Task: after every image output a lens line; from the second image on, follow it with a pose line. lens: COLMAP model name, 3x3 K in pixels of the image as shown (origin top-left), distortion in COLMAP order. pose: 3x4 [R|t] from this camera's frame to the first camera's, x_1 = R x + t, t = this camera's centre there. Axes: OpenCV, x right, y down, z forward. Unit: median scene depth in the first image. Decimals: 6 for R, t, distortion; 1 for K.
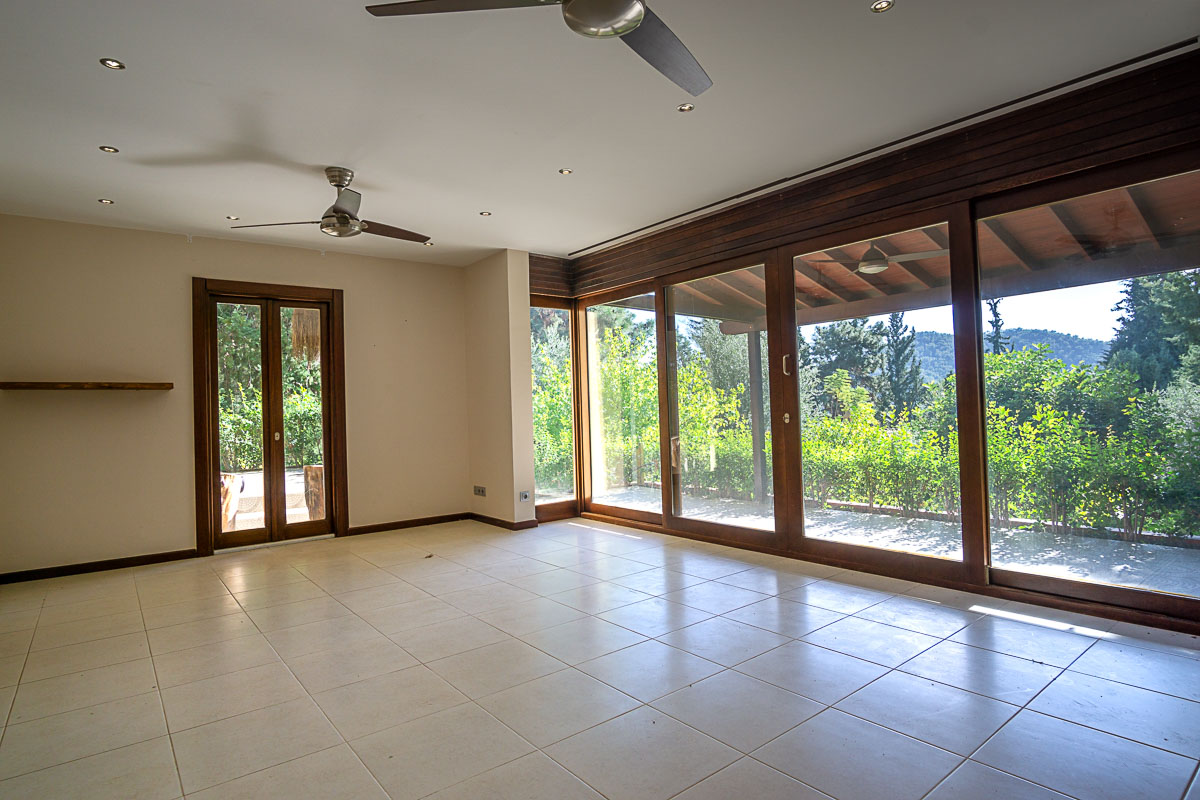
lens RADIAL K [[642.3, 0, 602.1], [0, 642.3, 391.9], [0, 0, 1]] dist [-0.024253, 0.000454]
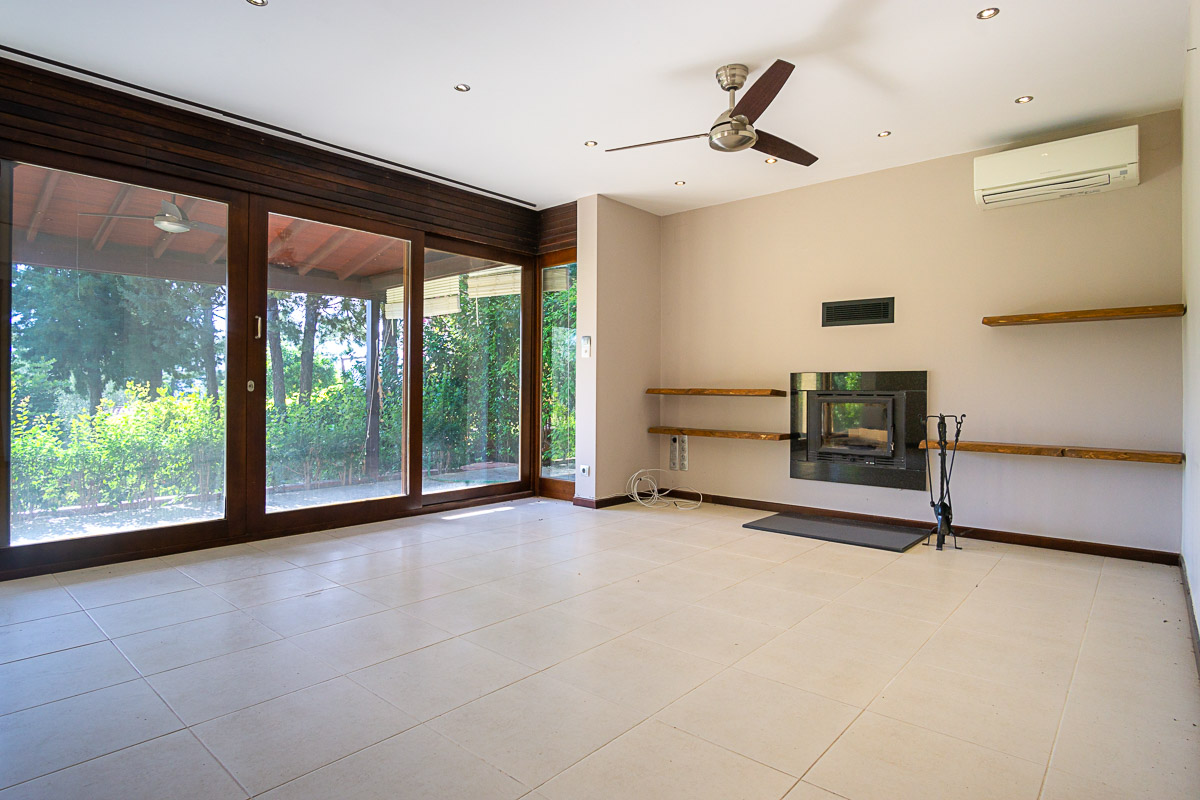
lens RADIAL K [[642.3, 0, 602.1], [0, 642.3, 391.9], [0, 0, 1]] dist [-0.024253, 0.000454]
pose [[-0.178303, 0.029546, 0.983532, -0.694147], [-0.022628, 0.999162, -0.034118, 0.070216], [-0.983715, -0.028339, -0.177485, 0.693876]]
